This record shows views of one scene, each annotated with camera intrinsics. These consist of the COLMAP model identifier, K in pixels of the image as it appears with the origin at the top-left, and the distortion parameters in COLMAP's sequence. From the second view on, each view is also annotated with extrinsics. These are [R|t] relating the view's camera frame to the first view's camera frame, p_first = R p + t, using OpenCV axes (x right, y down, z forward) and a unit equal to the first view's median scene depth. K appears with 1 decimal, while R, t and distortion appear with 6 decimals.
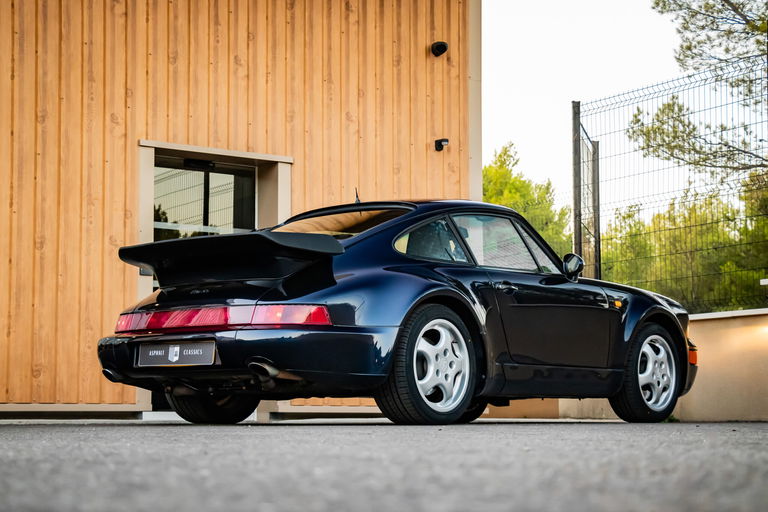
lens RADIAL K [[1515.3, 0, 349.7], [0, 1515.3, 270.0], [0, 0, 1]] dist [0.223276, 0.262986]
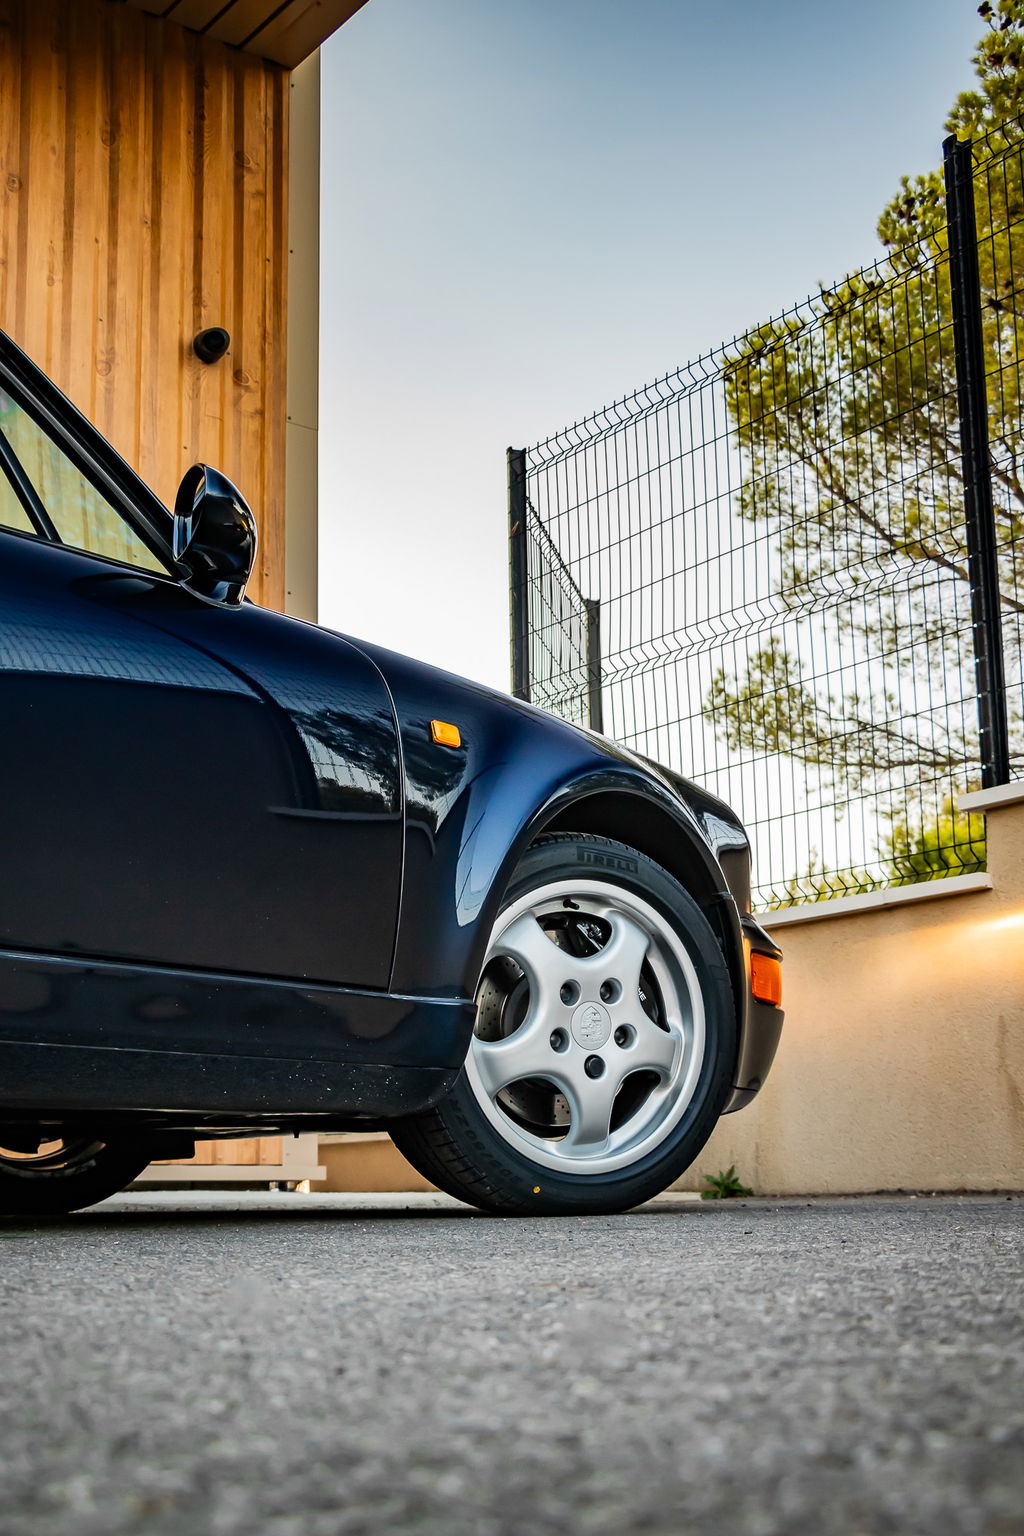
lens RADIAL K [[1911.9, 0, 509.7], [0, 1911.9, 819.2], [0, 0, 1]] dist [-0.090441, 0.505872]
pose [[0.998415, -0.008408, 0.055640, 0.125186], [0.013621, 0.995481, -0.093980, 0.047909], [-0.054598, 0.094589, 0.994018, 0.515120]]
